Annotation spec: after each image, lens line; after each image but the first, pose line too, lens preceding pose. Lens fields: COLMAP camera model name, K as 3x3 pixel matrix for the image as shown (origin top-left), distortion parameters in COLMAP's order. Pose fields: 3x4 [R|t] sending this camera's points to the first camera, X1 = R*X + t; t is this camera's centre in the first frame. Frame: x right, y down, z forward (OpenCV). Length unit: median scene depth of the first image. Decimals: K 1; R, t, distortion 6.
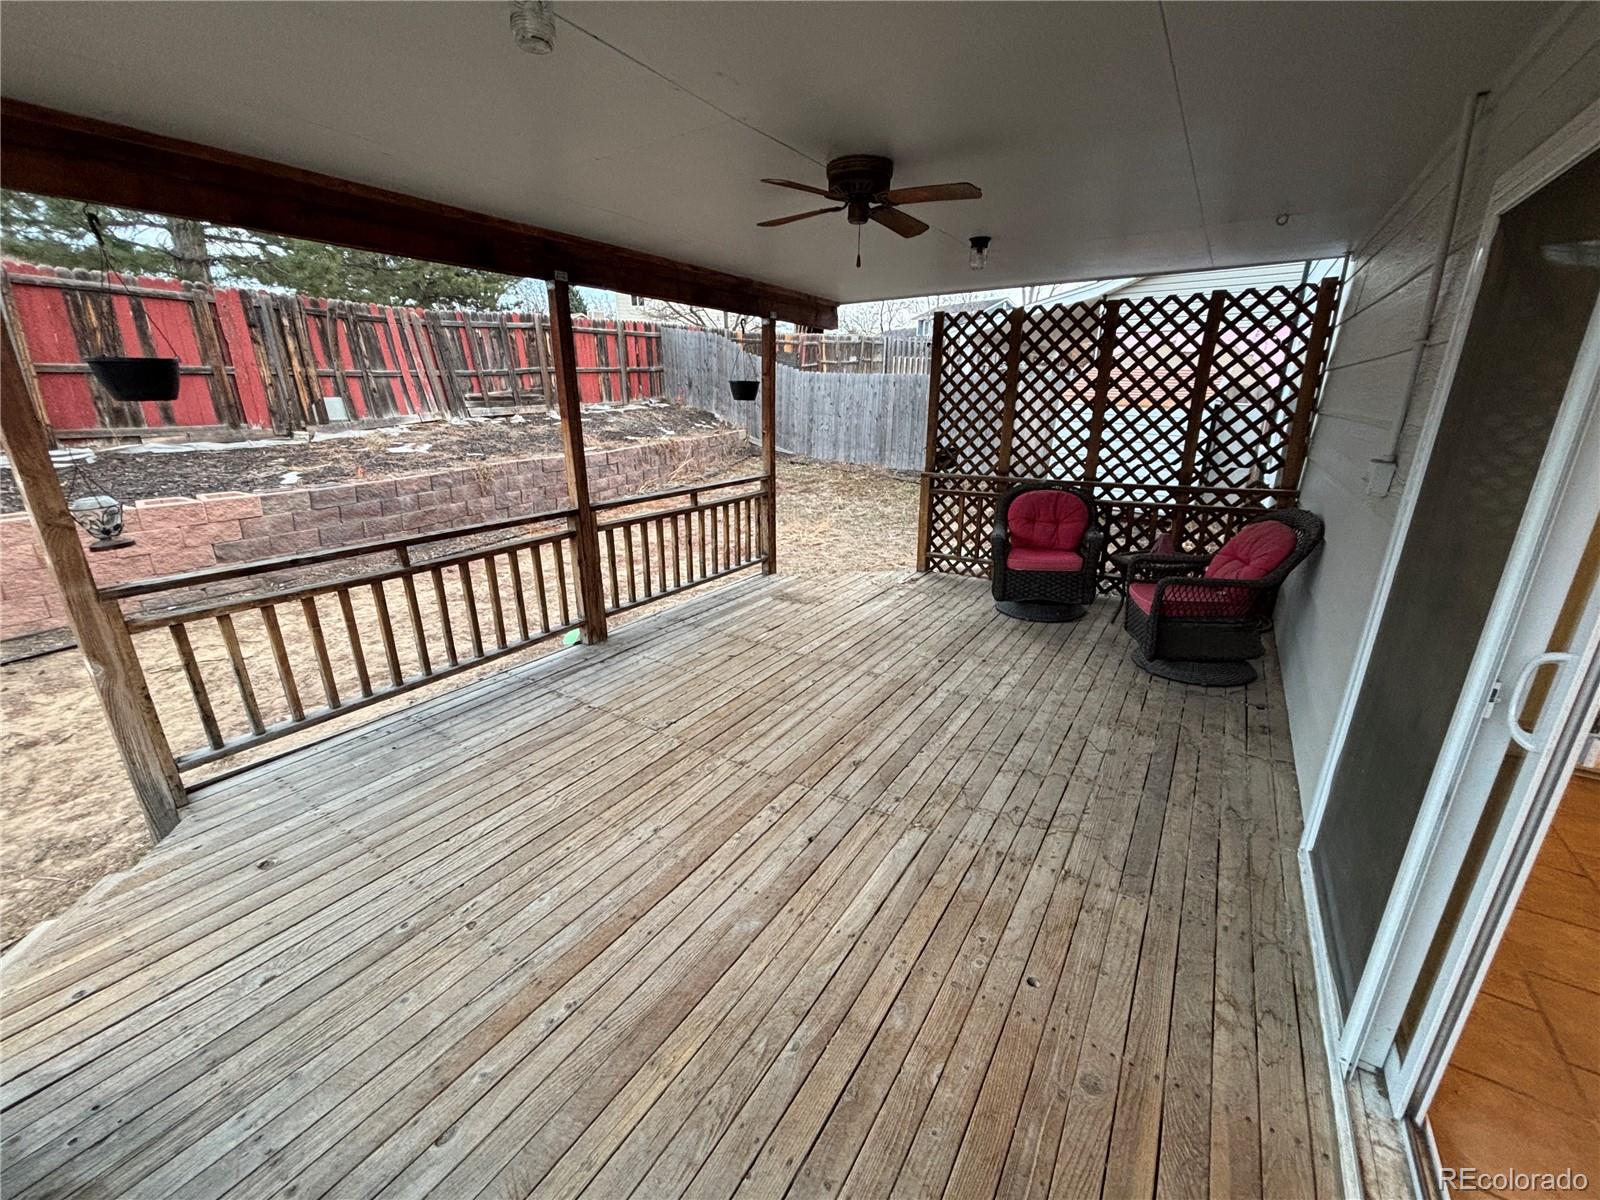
lens RADIAL K [[642.9, 0, 798.3], [0, 642.9, 600.1], [0, 0, 1]] dist [-0.002999, -0.000499]
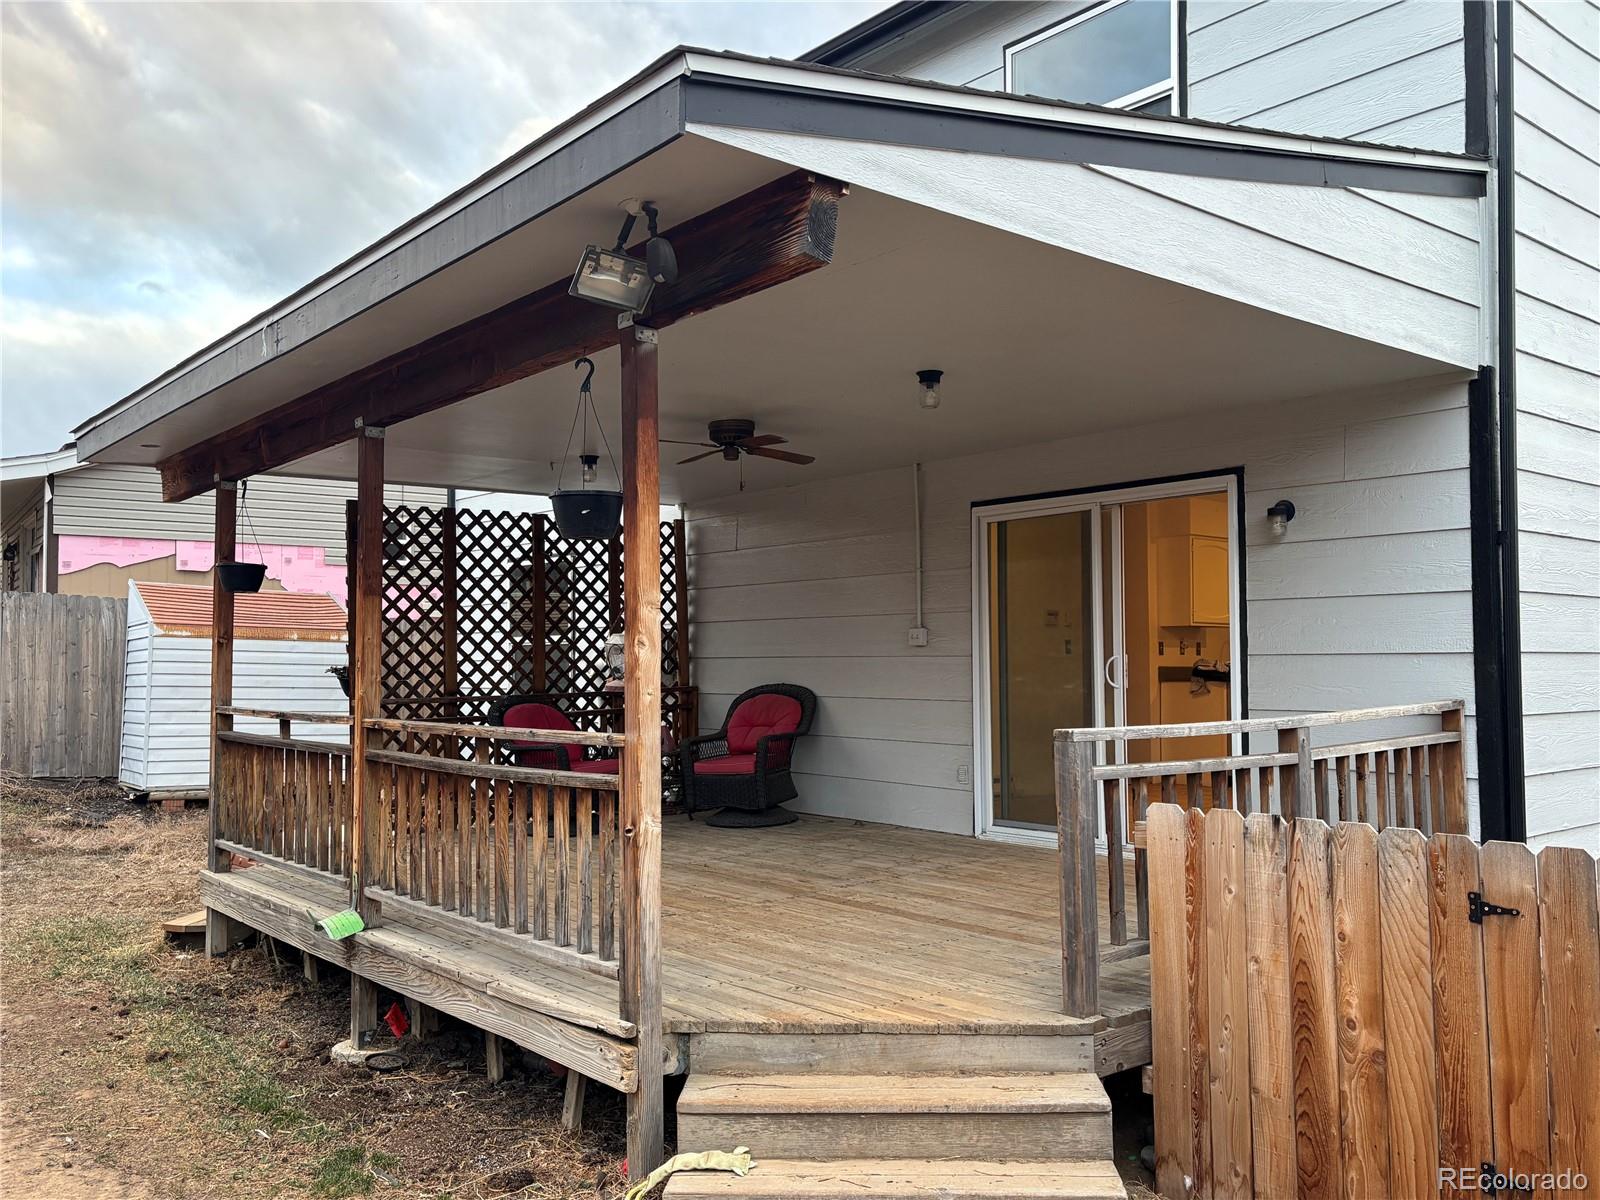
lens RADIAL K [[1329.7, 0, 800.3], [0, 1329.7, 609.2], [0, 0, 1]] dist [0.036981, -0.003115]
pose [[0.295608, 0.036590, 0.954608, -1.199100], [0.297970, 0.945883, -0.128526, 0.052540], [-0.907651, 0.322438, 0.268708, 0.106401]]
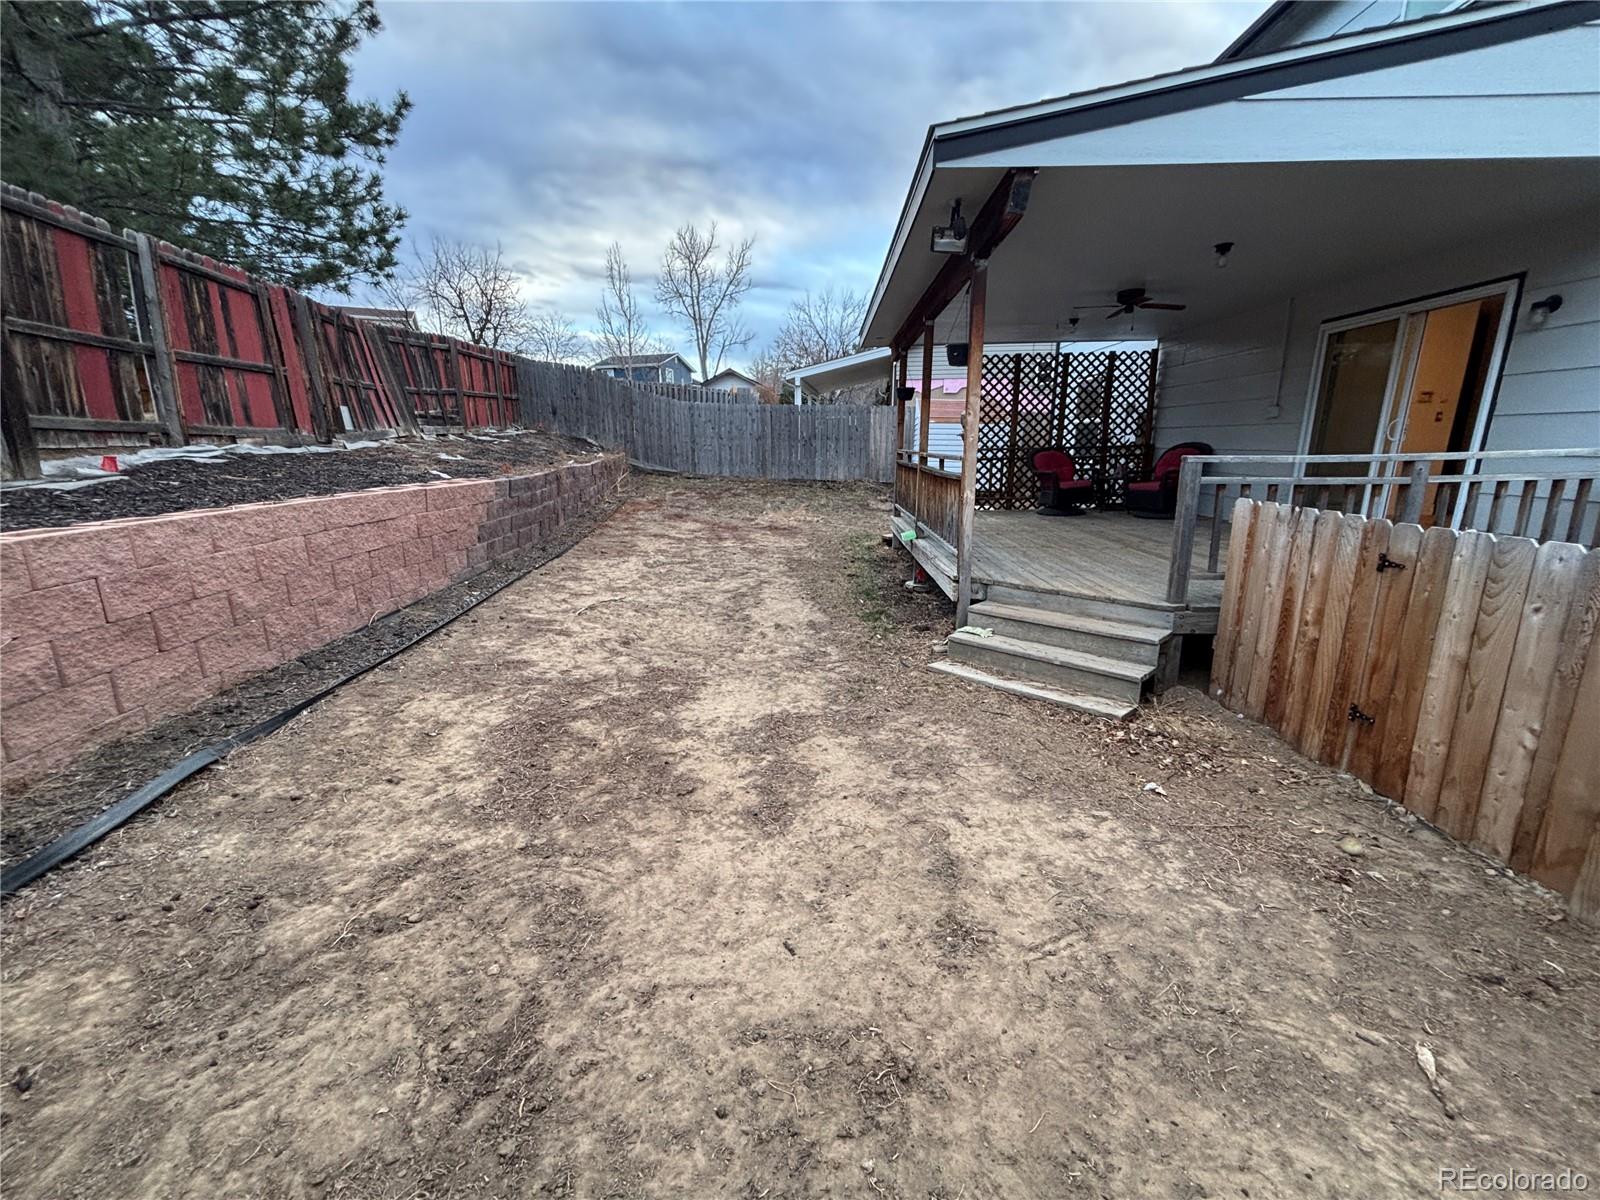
lens RADIAL K [[642.7, 0, 798.9], [0, 642.7, 600.4], [0, 0, 1]] dist [-0.000497, -0.000051]
pose [[0.857520, -0.128689, 0.498096, -1.135455], [0.164203, 0.986031, -0.027940, 0.175421], [-0.487542, 0.105748, 0.866672, -0.197433]]
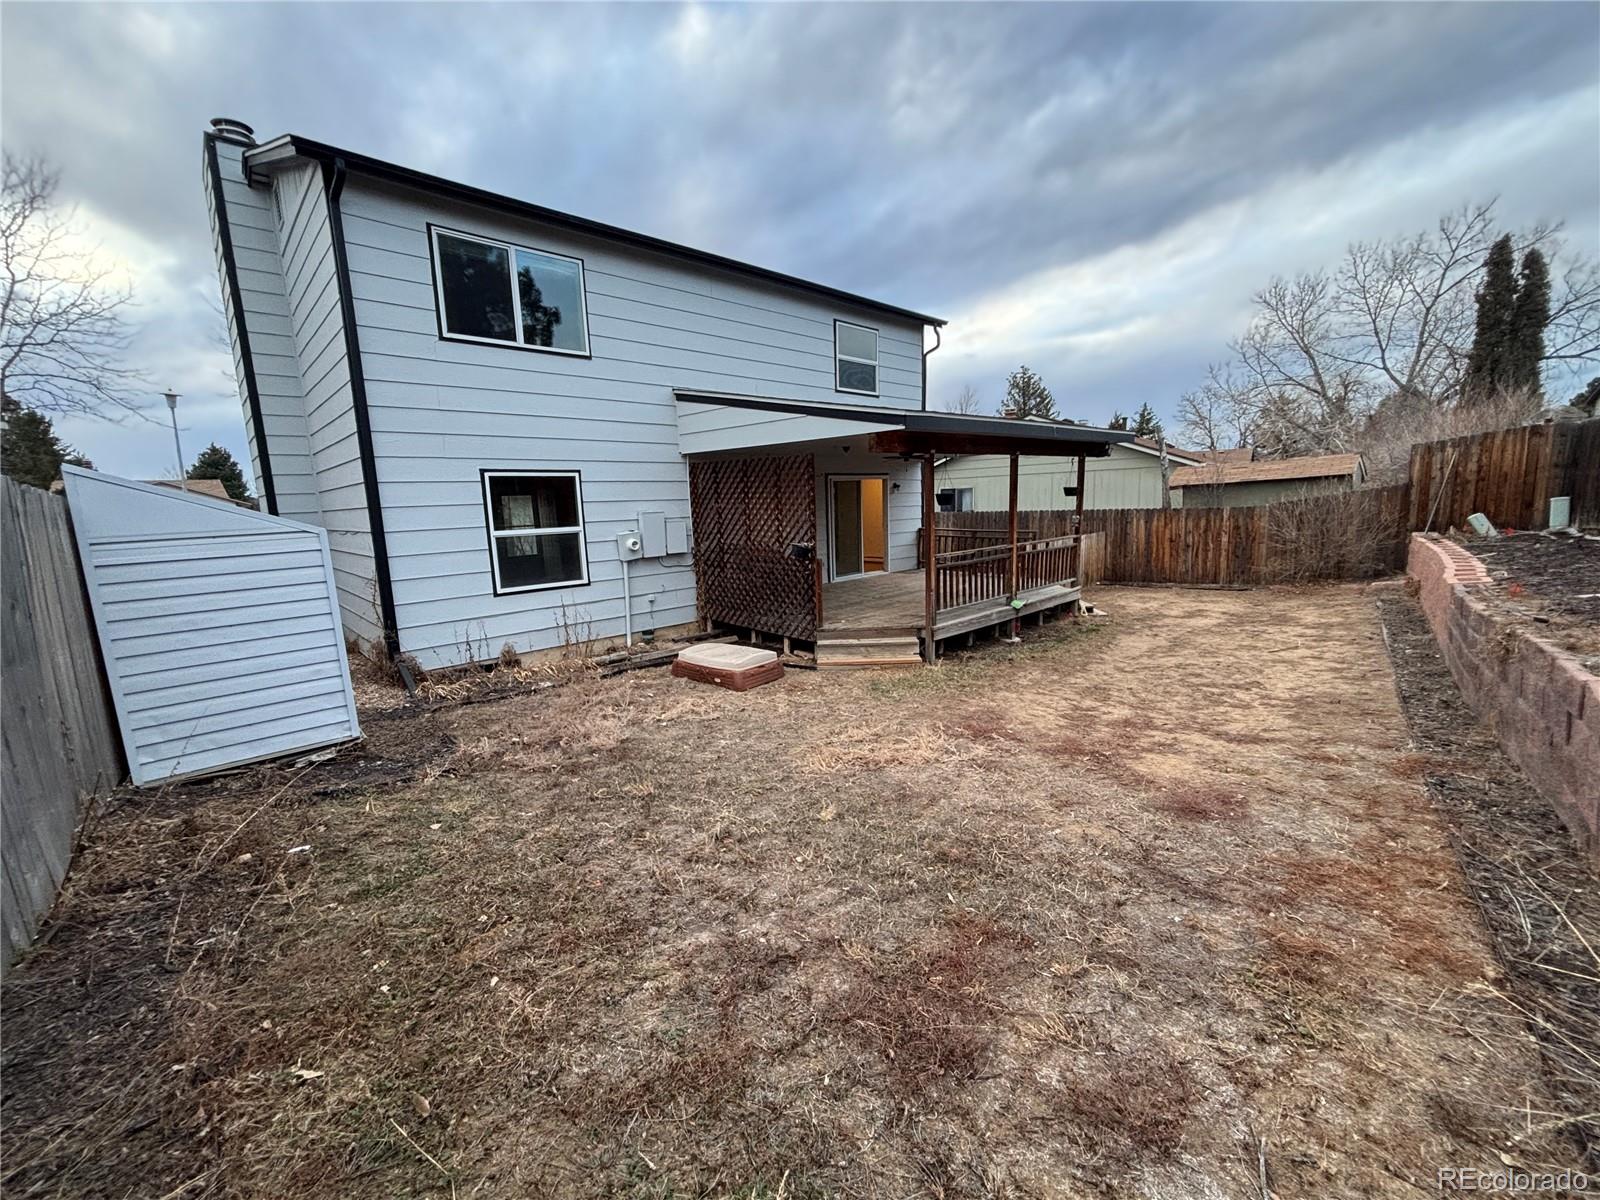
lens RADIAL K [[631.3, 0, 800.0], [0, 631.3, 600.0], [0, 0, 1]] dist [0.032328, -0.000173]
pose [[-0.971434, -0.007829, 0.237183, -0.105301], [0.101696, 0.889301, 0.445872, -0.810395], [-0.214417, 0.457255, -0.863101, 2.447153]]
